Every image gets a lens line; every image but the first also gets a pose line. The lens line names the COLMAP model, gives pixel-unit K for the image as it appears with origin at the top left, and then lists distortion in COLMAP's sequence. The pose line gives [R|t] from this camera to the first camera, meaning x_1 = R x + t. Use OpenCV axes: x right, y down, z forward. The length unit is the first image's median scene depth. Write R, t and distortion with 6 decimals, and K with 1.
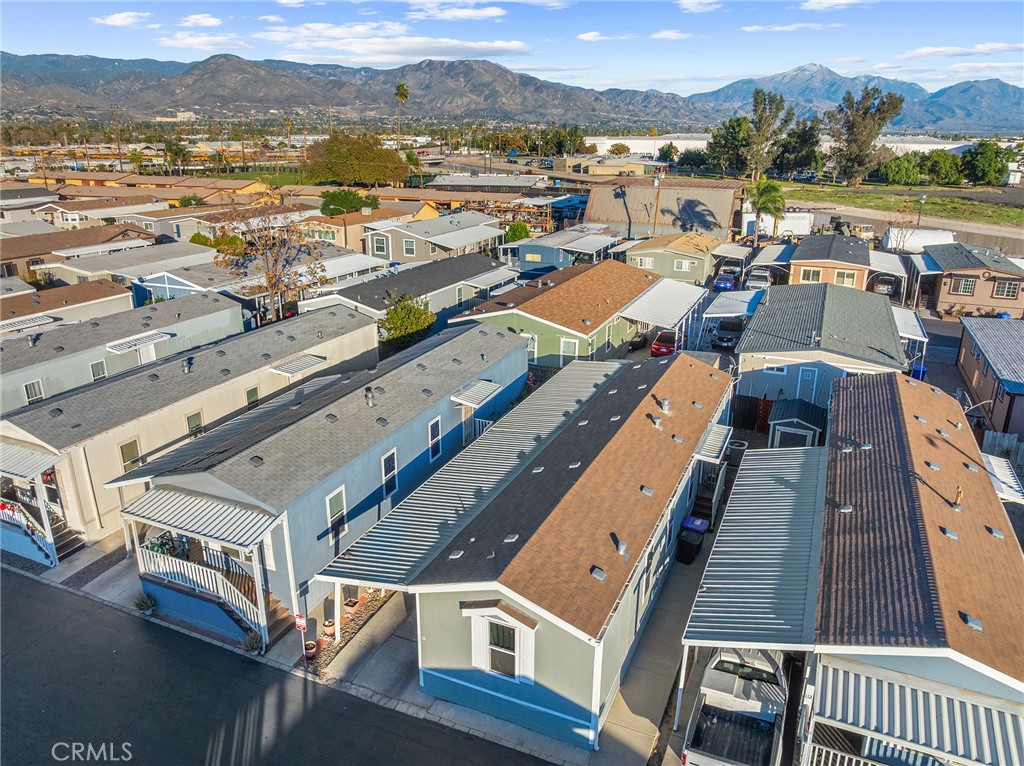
lens RADIAL K [[724.3, 0, 514.9], [0, 724.3, 384.2], [0, 0, 1]] dist [-0.046343, 0.002955]
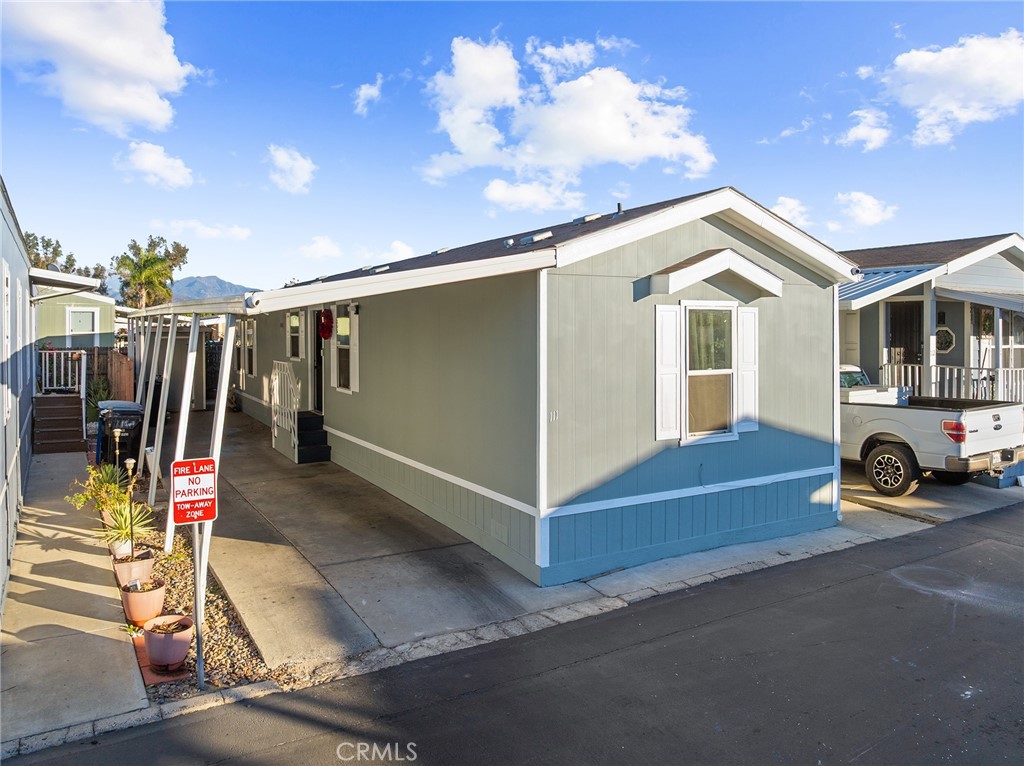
lens RADIAL K [[724.3, 0, 514.9], [0, 724.3, 384.2], [0, 0, 1]] dist [-0.046343, 0.002955]
pose [[0.577943, -0.066423, 0.813369, -0.289218], [0.267714, 0.956958, -0.112076, 0.234355], [-0.770916, 0.282524, 0.570850, 0.488534]]
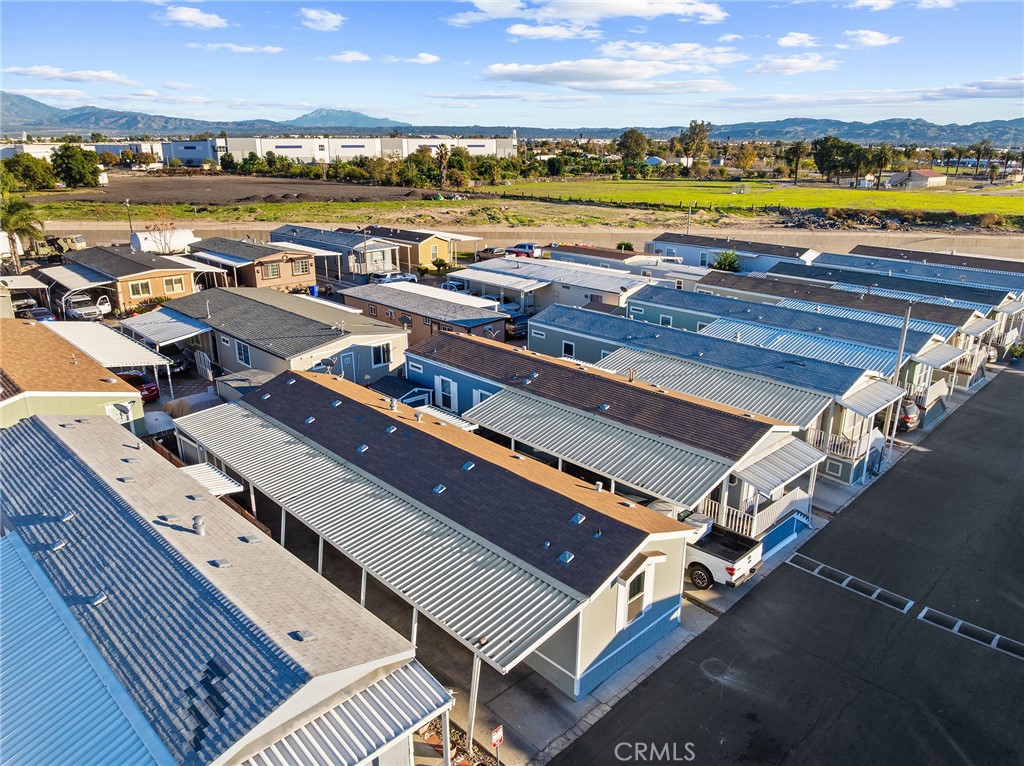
lens RADIAL K [[724.3, 0, 514.9], [0, 724.3, 384.2], [0, 0, 1]] dist [-0.046343, 0.002955]
pose [[0.366741, -0.295057, 0.882294, -0.594978], [0.297180, 0.935841, 0.189436, -0.134755], [-0.881581, 0.192726, 0.430896, 0.357765]]
